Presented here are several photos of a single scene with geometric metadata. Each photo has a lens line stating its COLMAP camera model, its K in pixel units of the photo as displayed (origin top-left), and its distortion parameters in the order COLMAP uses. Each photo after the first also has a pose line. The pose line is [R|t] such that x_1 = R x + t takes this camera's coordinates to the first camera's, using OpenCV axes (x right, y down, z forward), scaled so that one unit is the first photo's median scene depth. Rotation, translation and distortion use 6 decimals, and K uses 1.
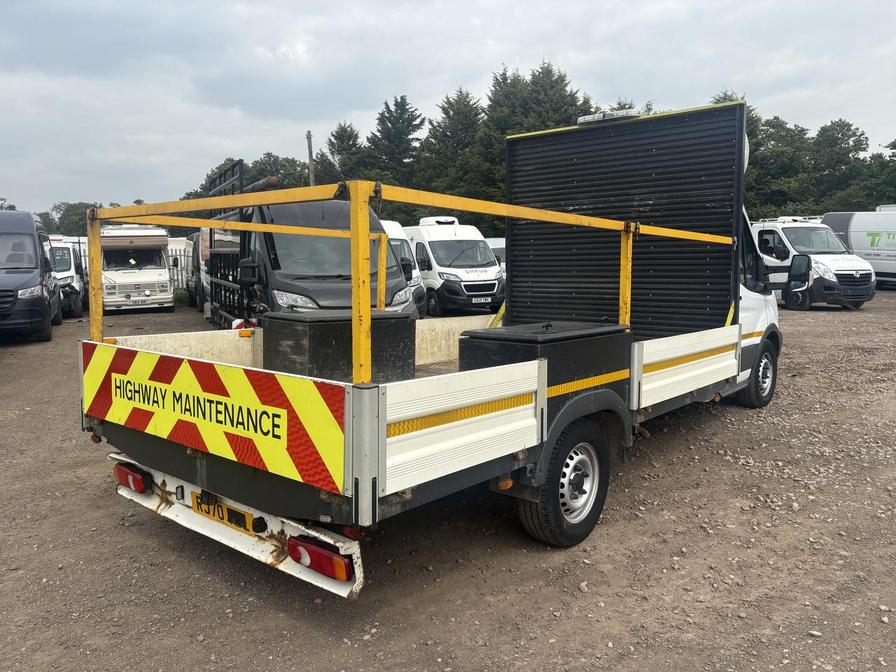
lens RADIAL K [[672.4, 0, 444.7], [0, 672.4, 324.1], [0, 0, 1]] dist [0.026061, -0.003690]
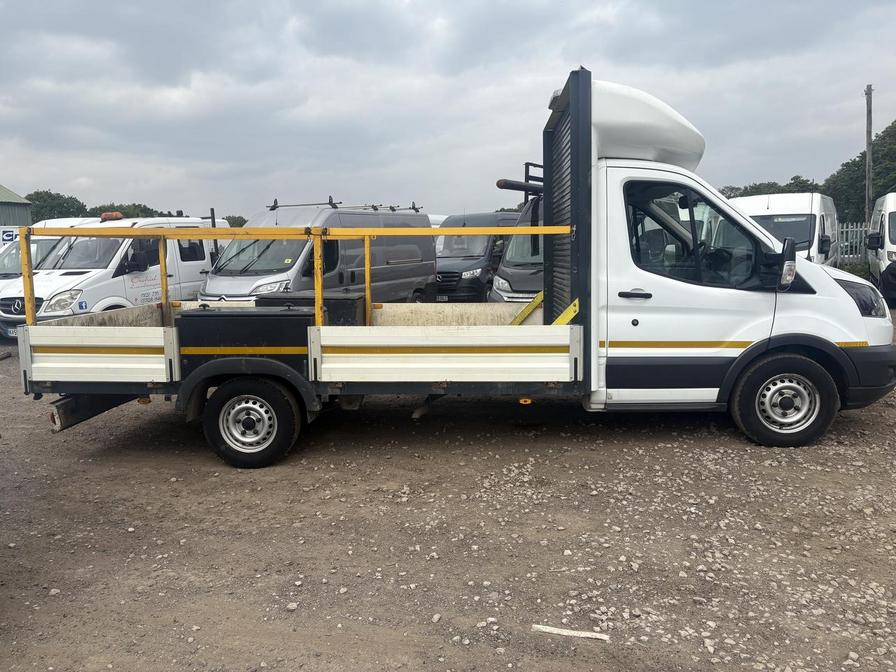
lens RADIAL K [[672.4, 0, 444.7], [0, 672.4, 324.1], [0, 0, 1]] dist [0.026061, -0.003690]
pose [[0.591602, 0.071395, -0.803063, 0.188955], [-0.045507, 0.997440, 0.055152, -0.007372], [0.804945, 0.003918, 0.593336, 0.063787]]
